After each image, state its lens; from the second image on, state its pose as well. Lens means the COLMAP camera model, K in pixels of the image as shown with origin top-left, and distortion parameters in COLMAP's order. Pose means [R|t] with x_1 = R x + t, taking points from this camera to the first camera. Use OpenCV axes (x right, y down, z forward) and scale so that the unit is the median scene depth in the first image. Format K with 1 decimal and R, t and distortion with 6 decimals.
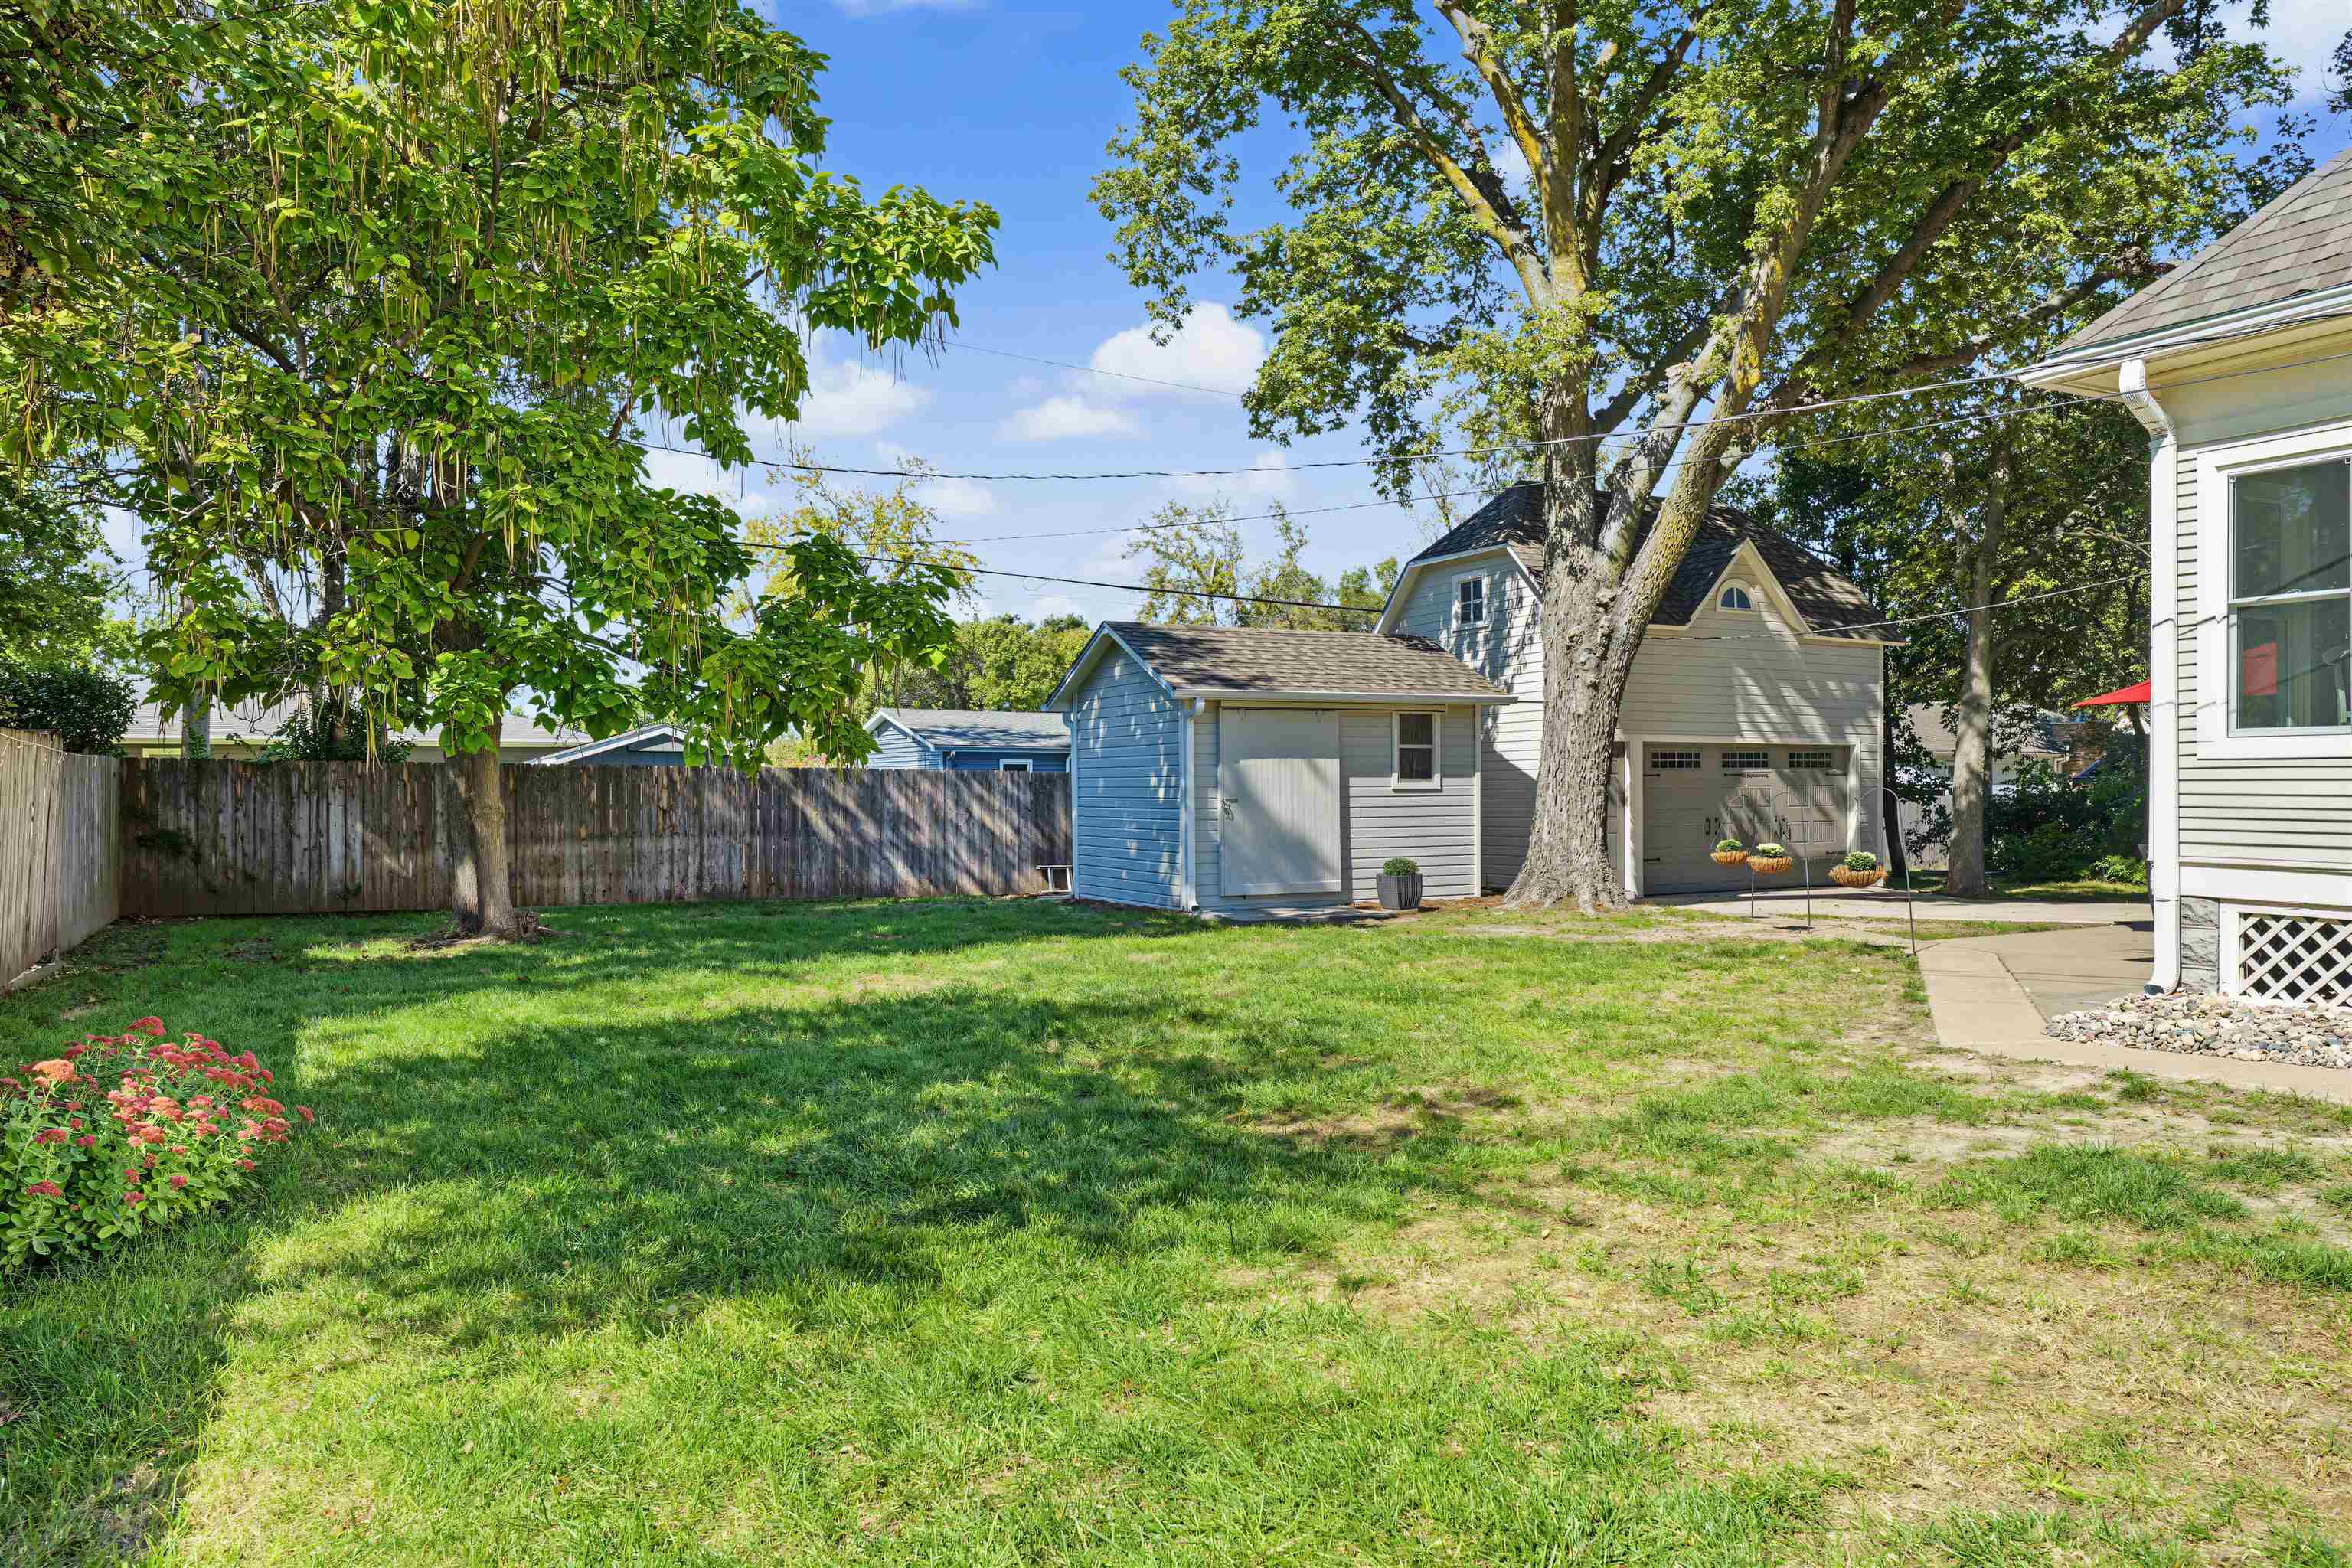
lens RADIAL K [[1635.6, 0, 1174.6], [0, 1635.6, 784.4], [0, 0, 1]] dist [-0.002140, -0.001413]
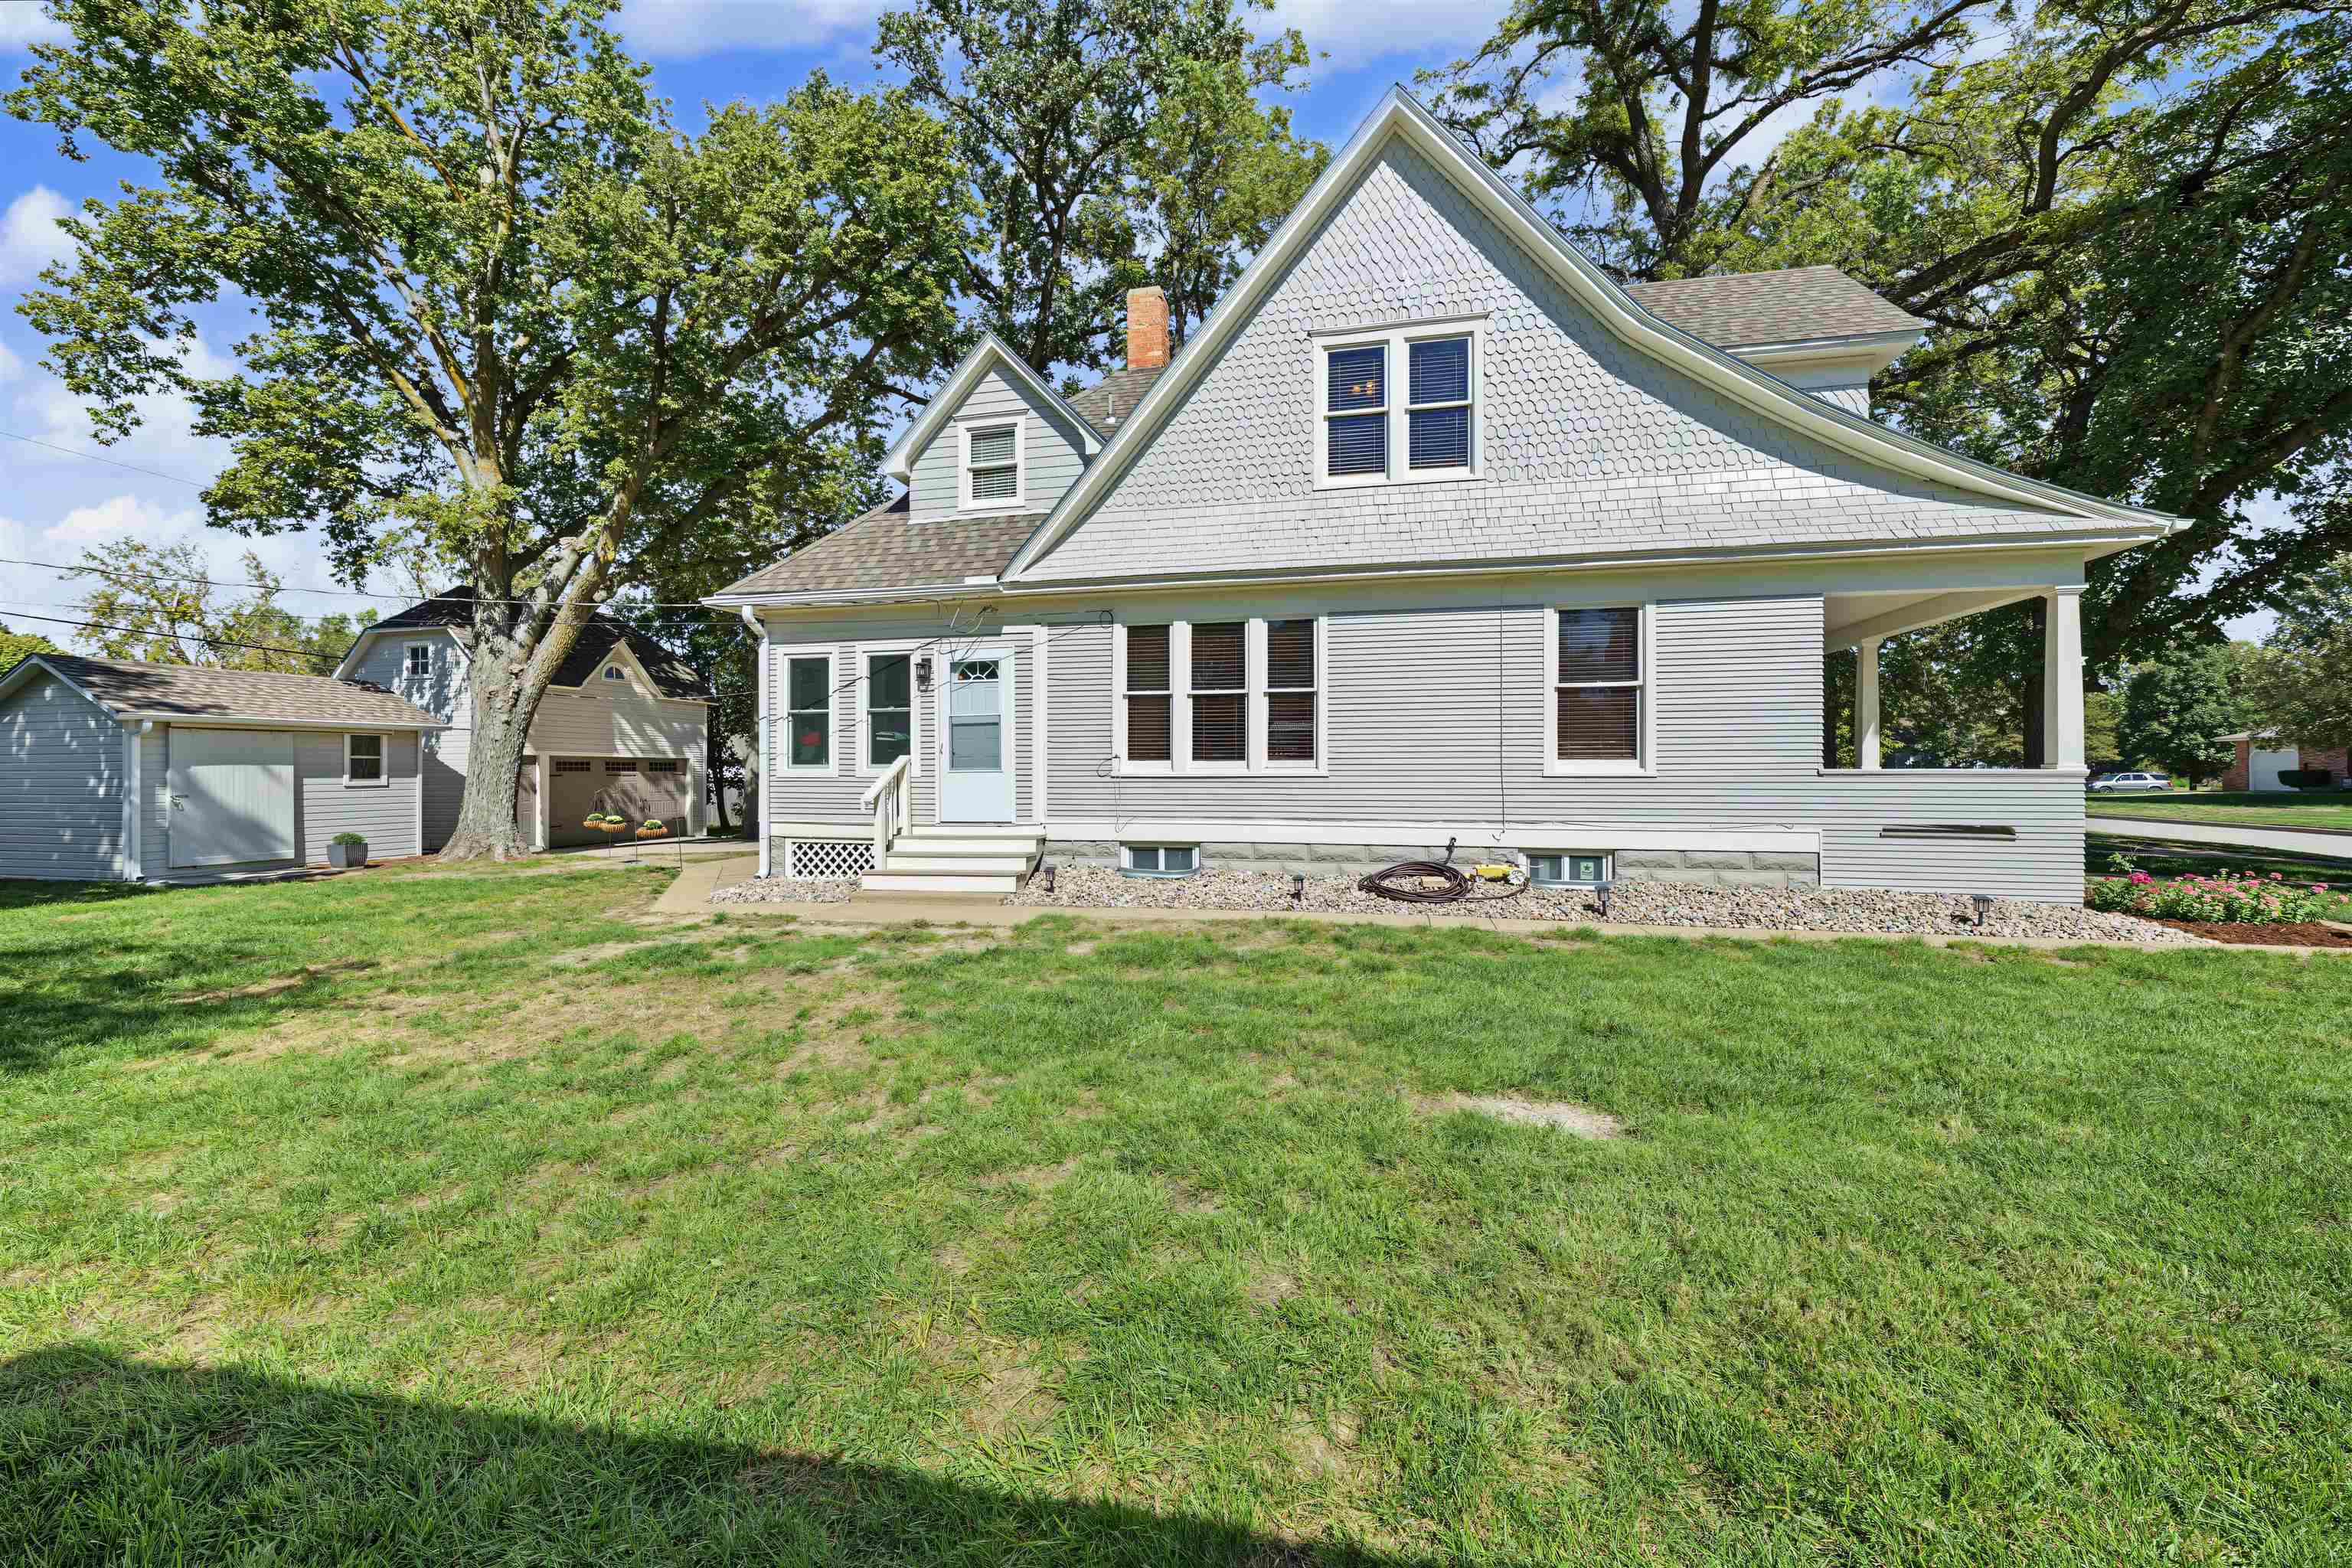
lens RADIAL K [[926.9, 0, 1190.9], [0, 926.9, 765.2], [0, 0, 1]] dist [-0.004553, 0.001246]
pose [[0.655780, 0.007327, 0.754916, 0.005290], [0.000258, 0.999951, -0.009929, -0.007551], [-0.754952, 0.006706, 0.655746, -0.123878]]
